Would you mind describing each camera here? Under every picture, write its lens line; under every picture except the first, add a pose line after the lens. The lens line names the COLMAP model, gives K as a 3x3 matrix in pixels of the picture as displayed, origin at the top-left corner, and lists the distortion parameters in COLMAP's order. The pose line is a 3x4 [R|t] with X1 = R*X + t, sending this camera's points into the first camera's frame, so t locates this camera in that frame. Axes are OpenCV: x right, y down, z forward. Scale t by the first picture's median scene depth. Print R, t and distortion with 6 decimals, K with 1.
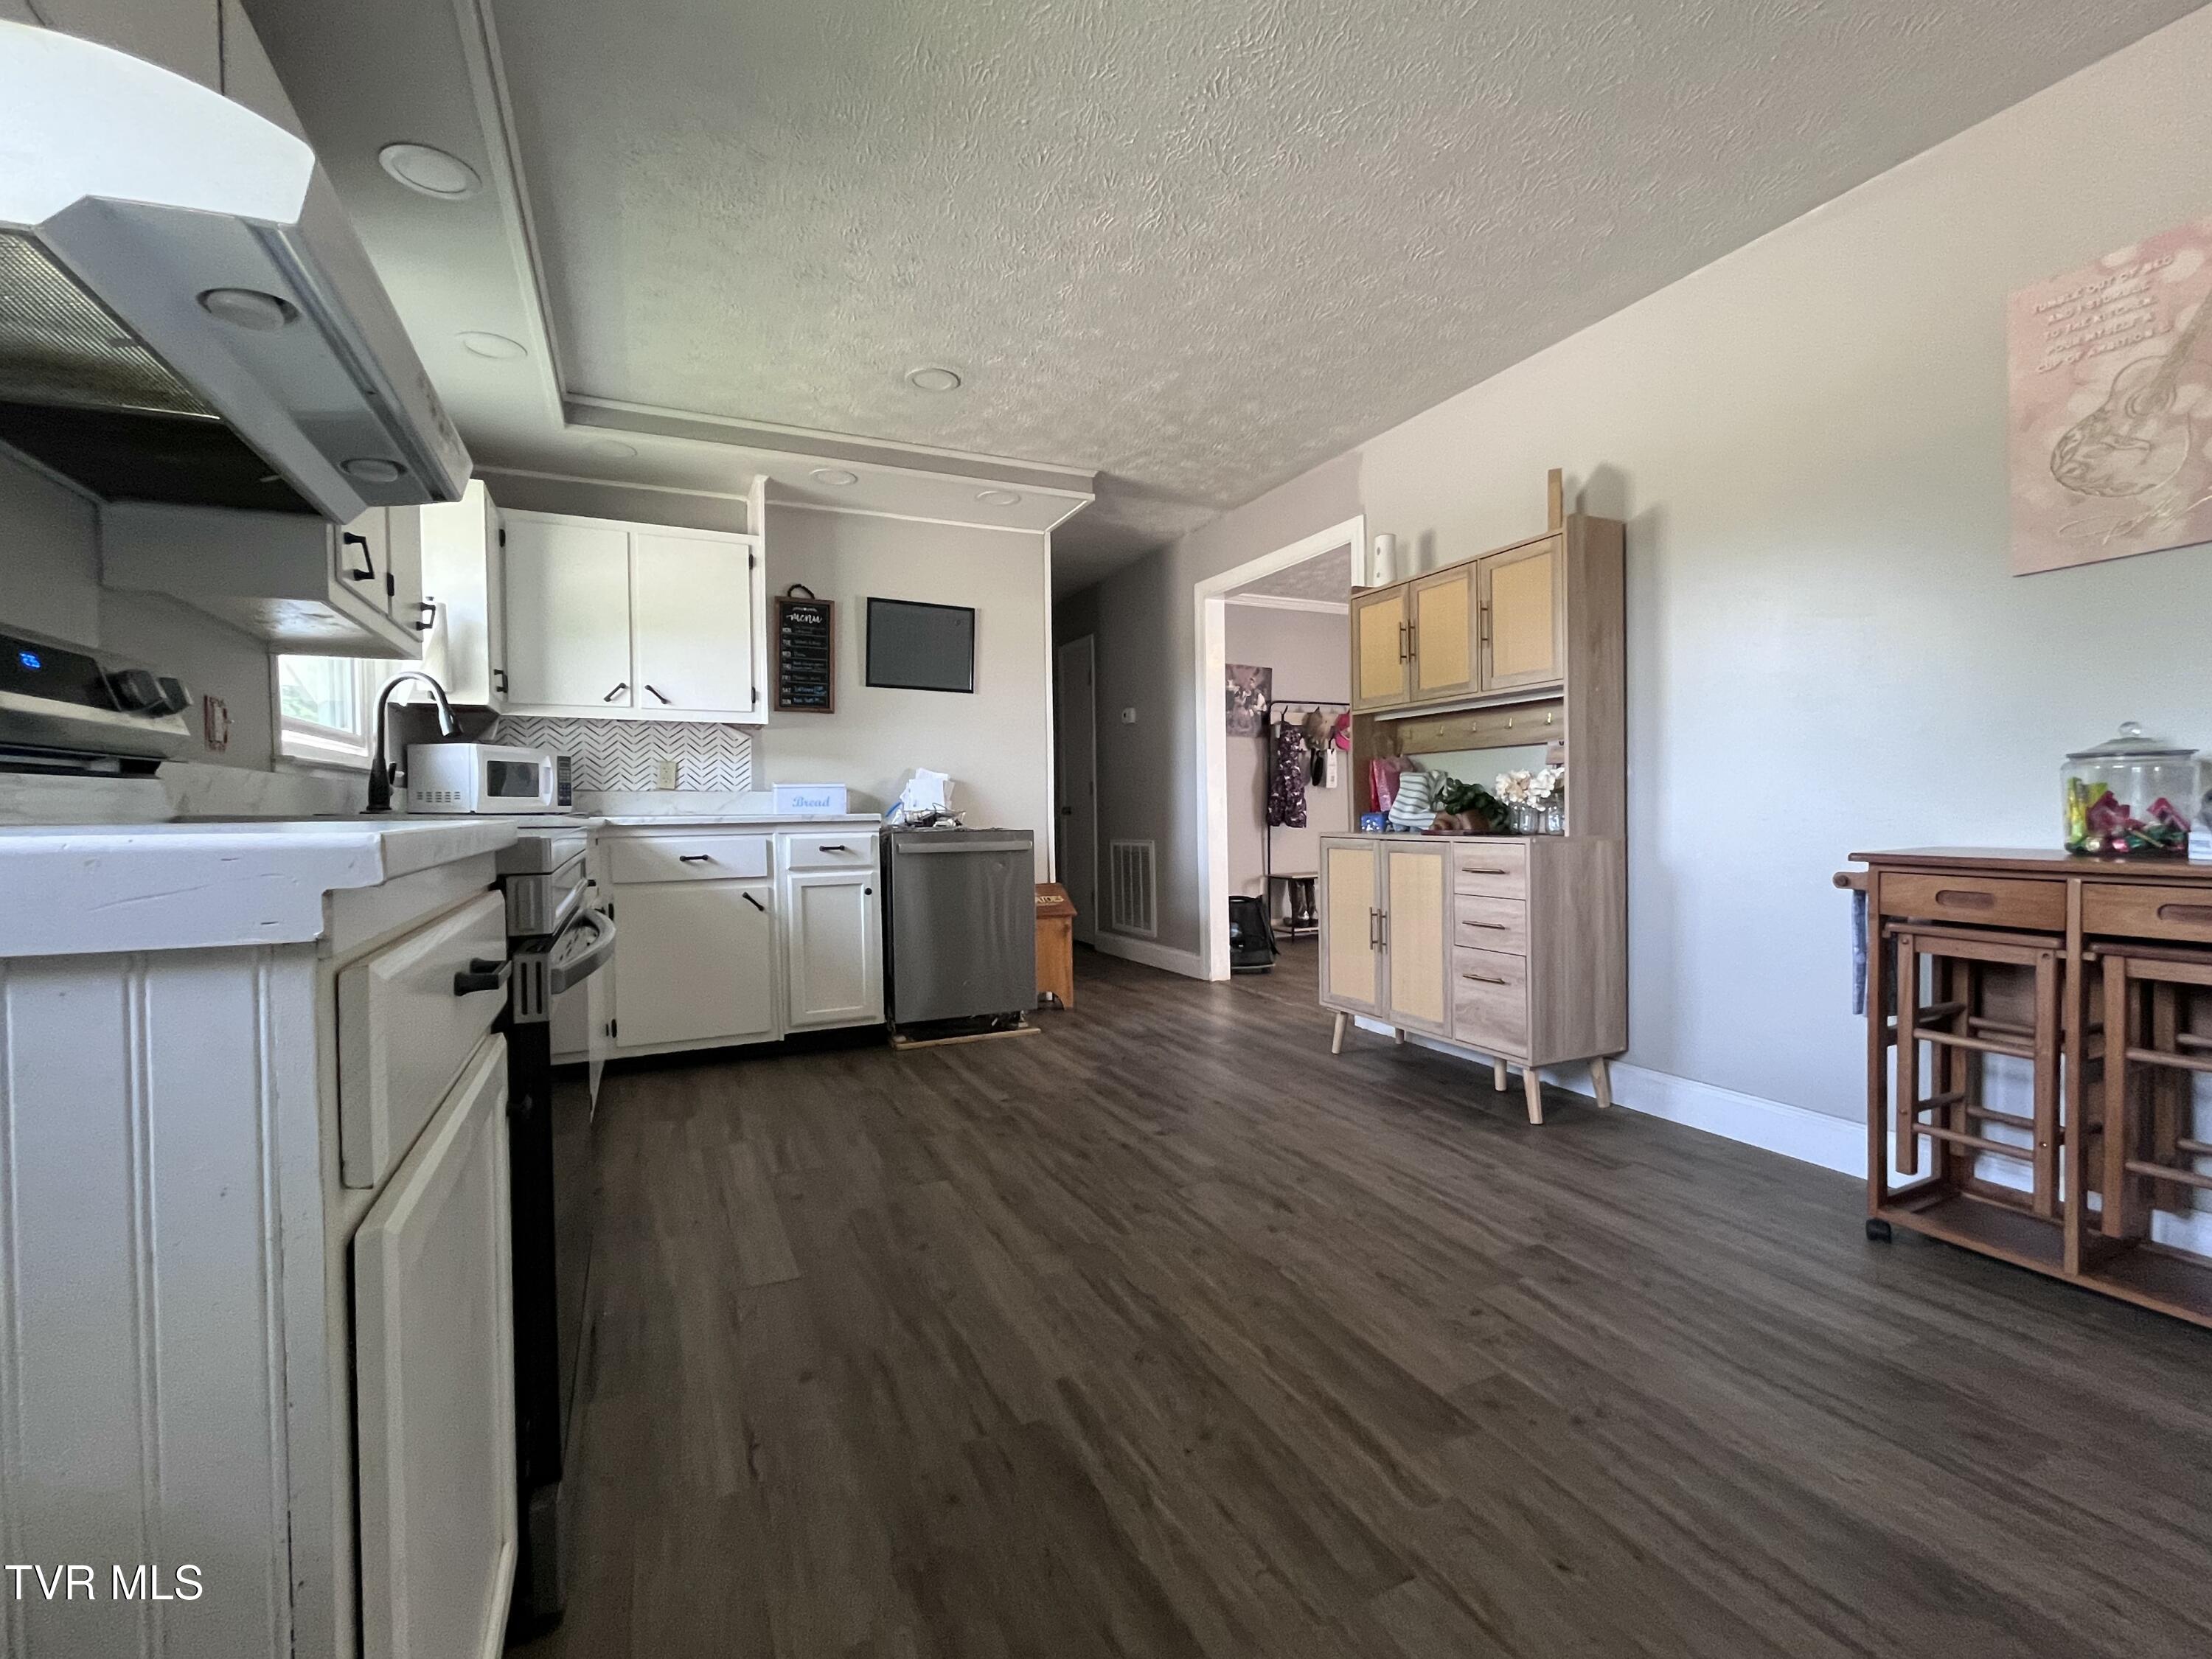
lens RADIAL K [[968.4, 0, 1106.0], [0, 968.4, 829.5], [0, 0, 1]] dist [-0.000395, -0.000048]
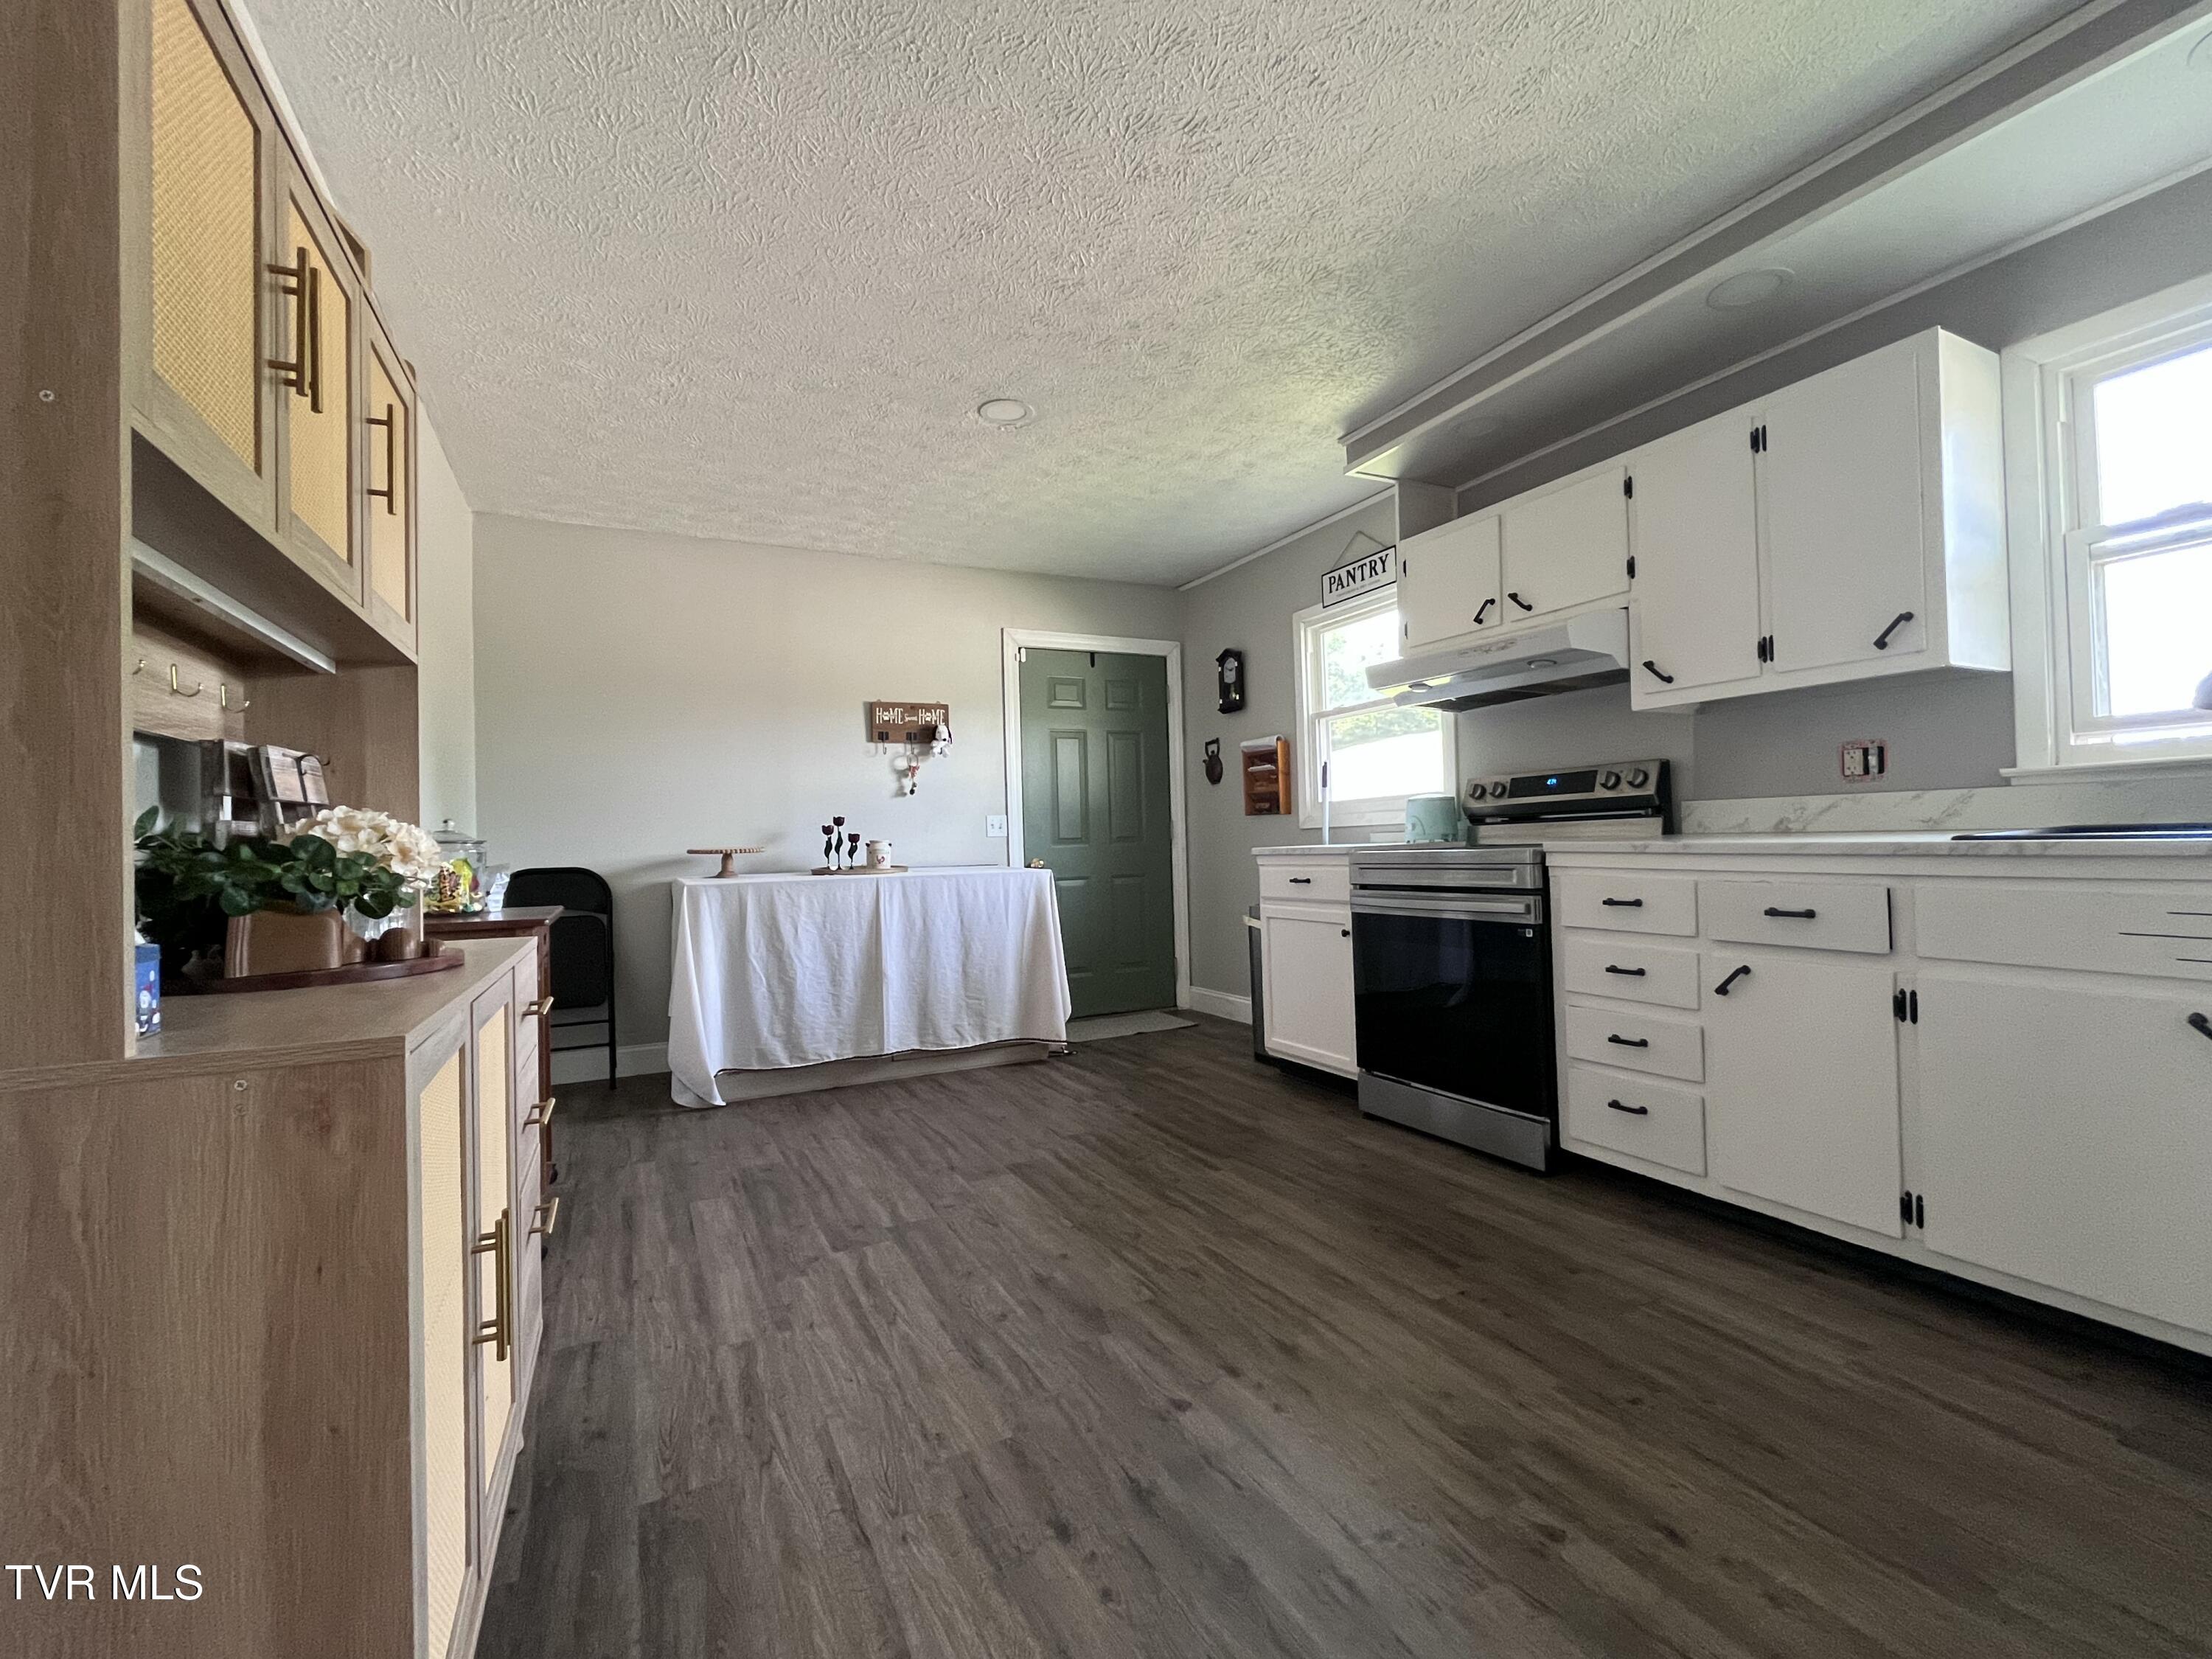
lens RADIAL K [[968.4, 0, 1106.0], [0, 968.4, 829.5], [0, 0, 1]] dist [-0.000395, -0.000048]
pose [[-0.998913, 0.040932, -0.022315, 0.128580], [0.040755, 0.999134, 0.008340, -0.059721], [0.022637, 0.007421, -0.999716, 2.027041]]
